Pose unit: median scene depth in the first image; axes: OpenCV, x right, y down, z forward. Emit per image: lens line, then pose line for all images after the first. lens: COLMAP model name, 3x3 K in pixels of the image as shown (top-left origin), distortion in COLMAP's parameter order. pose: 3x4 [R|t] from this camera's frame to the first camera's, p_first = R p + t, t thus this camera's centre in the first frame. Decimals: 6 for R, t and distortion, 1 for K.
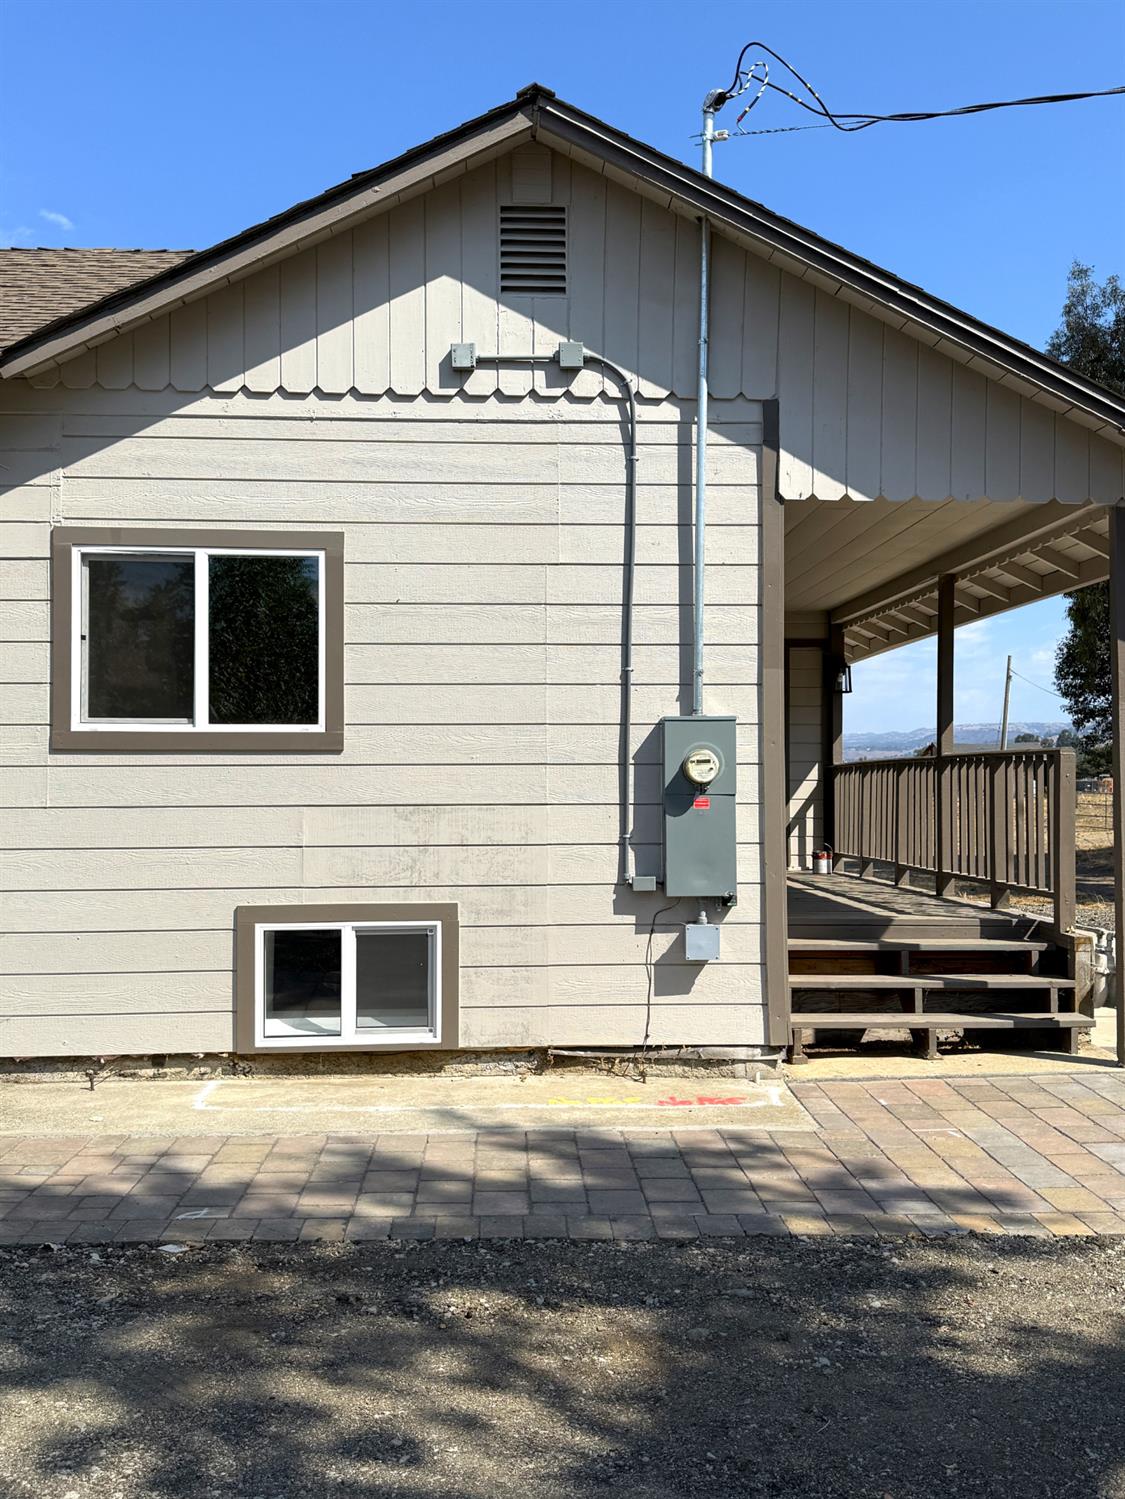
lens RADIAL K [[1405.0, 0, 564.9], [0, 1405.0, 757.6], [0, 0, 1]] dist [0.079231, 0.000000]
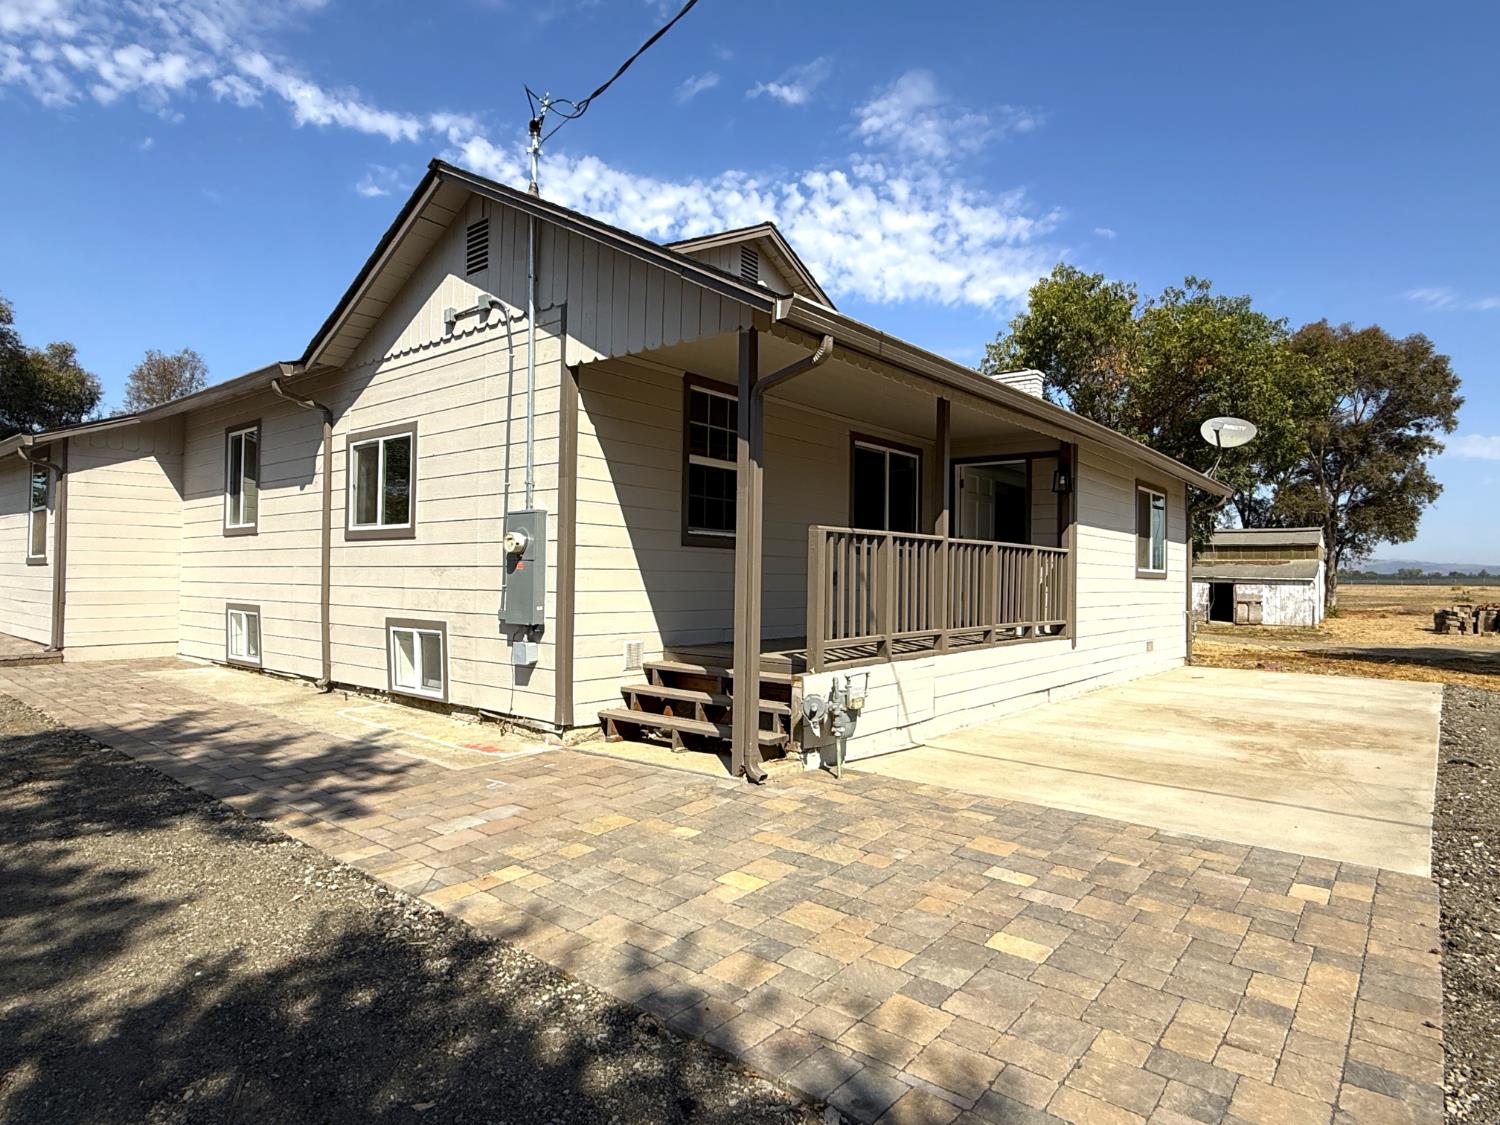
lens RADIAL K [[855.9, 0, 745.7], [0, 855.9, 563.1], [0, 0, 1]] dist [0.002235, 0.002280]
pose [[0.728861, 0.001078, -0.684661, 0.934374], [-0.001227, 0.999999, 0.000269, 0.028263], [0.684661, 0.000644, 0.728862, 0.463930]]
